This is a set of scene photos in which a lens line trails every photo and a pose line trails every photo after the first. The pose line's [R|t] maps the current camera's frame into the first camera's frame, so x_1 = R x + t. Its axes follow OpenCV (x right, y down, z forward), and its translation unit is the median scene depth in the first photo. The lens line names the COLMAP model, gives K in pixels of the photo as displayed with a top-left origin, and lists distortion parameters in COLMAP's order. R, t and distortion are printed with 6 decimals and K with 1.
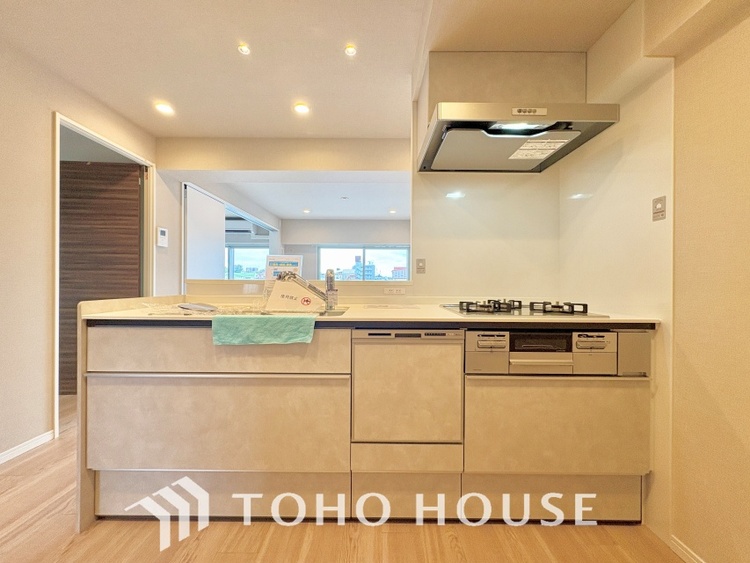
lens RADIAL K [[300.4, 0, 377.5], [0, 300.4, 282.5], [0, 0, 1]] dist [-0.000203, 0.000785]
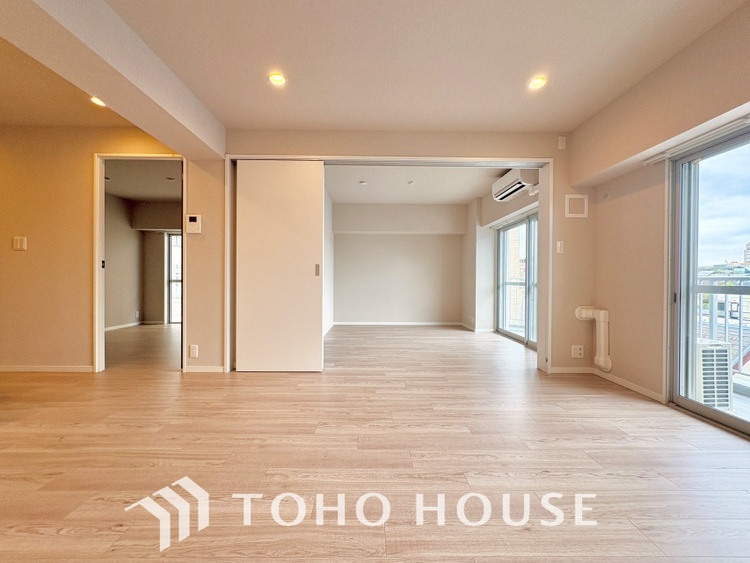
lens RADIAL K [[300.4, 0, 374.8], [0, 300.4, 281.5], [0, 0, 1]] dist [-0.000203, 0.000785]
pose [[0.006906, -0.000114, -0.999976, 0.154882], [-0.012208, 0.999925, -0.000199, 0.019118], [0.999902, 0.012209, 0.006904, 0.852147]]
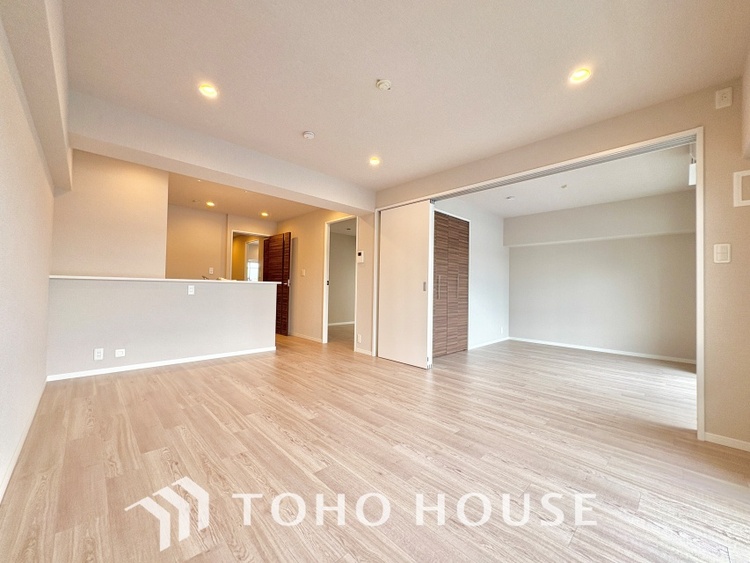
lens RADIAL K [[300.4, 0, 374.6], [0, 300.4, 281.6], [0, 0, 1]] dist [-0.000203, 0.000785]
pose [[-0.721692, -0.034493, -0.691355, 0.164222], [-0.027492, 0.999398, -0.021163, 0.005805], [0.691668, 0.003733, -0.722206, 1.163144]]
